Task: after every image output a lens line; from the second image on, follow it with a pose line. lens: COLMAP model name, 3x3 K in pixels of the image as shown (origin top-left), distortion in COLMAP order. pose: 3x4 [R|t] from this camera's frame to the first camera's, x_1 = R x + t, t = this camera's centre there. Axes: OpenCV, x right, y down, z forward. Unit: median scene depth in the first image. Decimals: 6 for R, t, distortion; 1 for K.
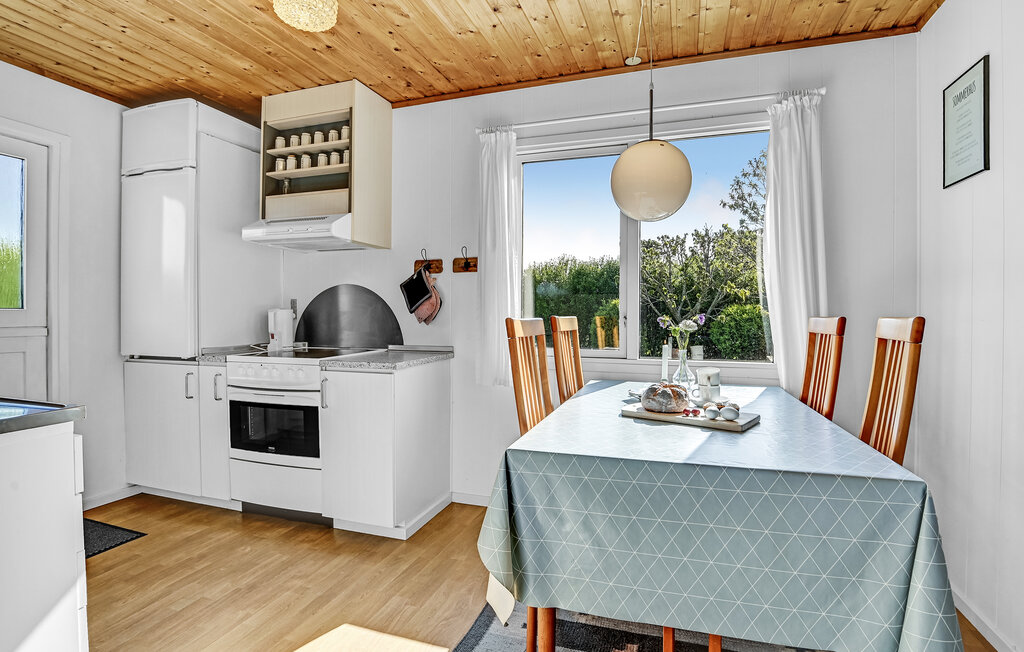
lens RADIAL K [[503.0, 0, 512.2], [0, 503.0, 310.9], [0, 0, 1]] dist [-0.001932, -0.000298]
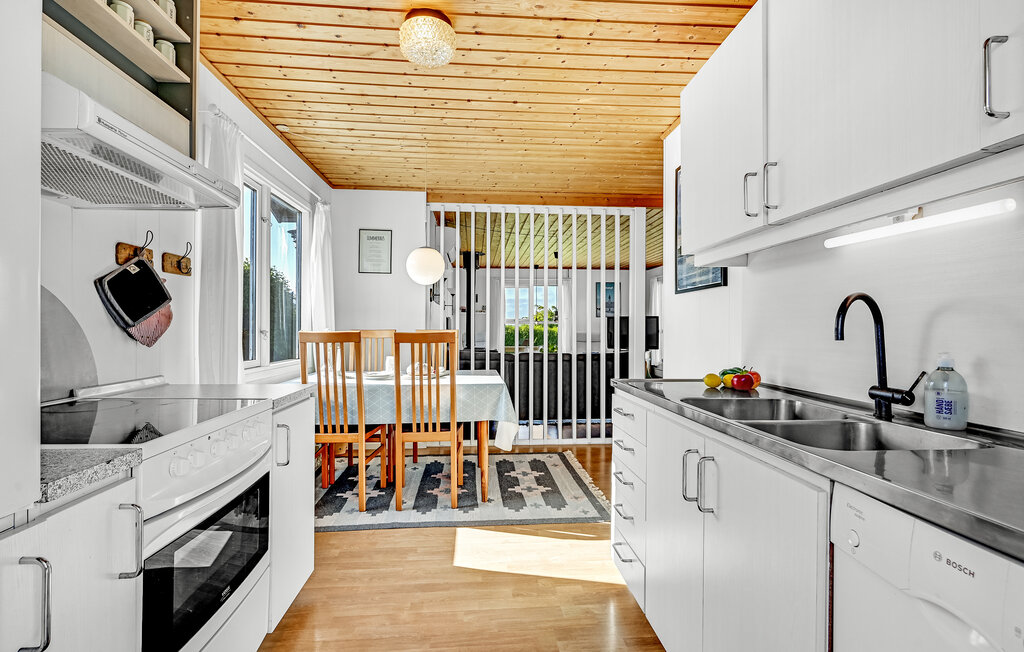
lens RADIAL K [[449.7, 0, 514.3], [0, 449.7, 327.6], [0, 0, 1]] dist [0.000571, -0.000339]
pose [[-0.401682, -0.007614, 0.915748, -0.909513], [-0.005863, 0.999966, 0.005743, -0.005378], [-0.915760, -0.003062, -0.401713, 0.816786]]
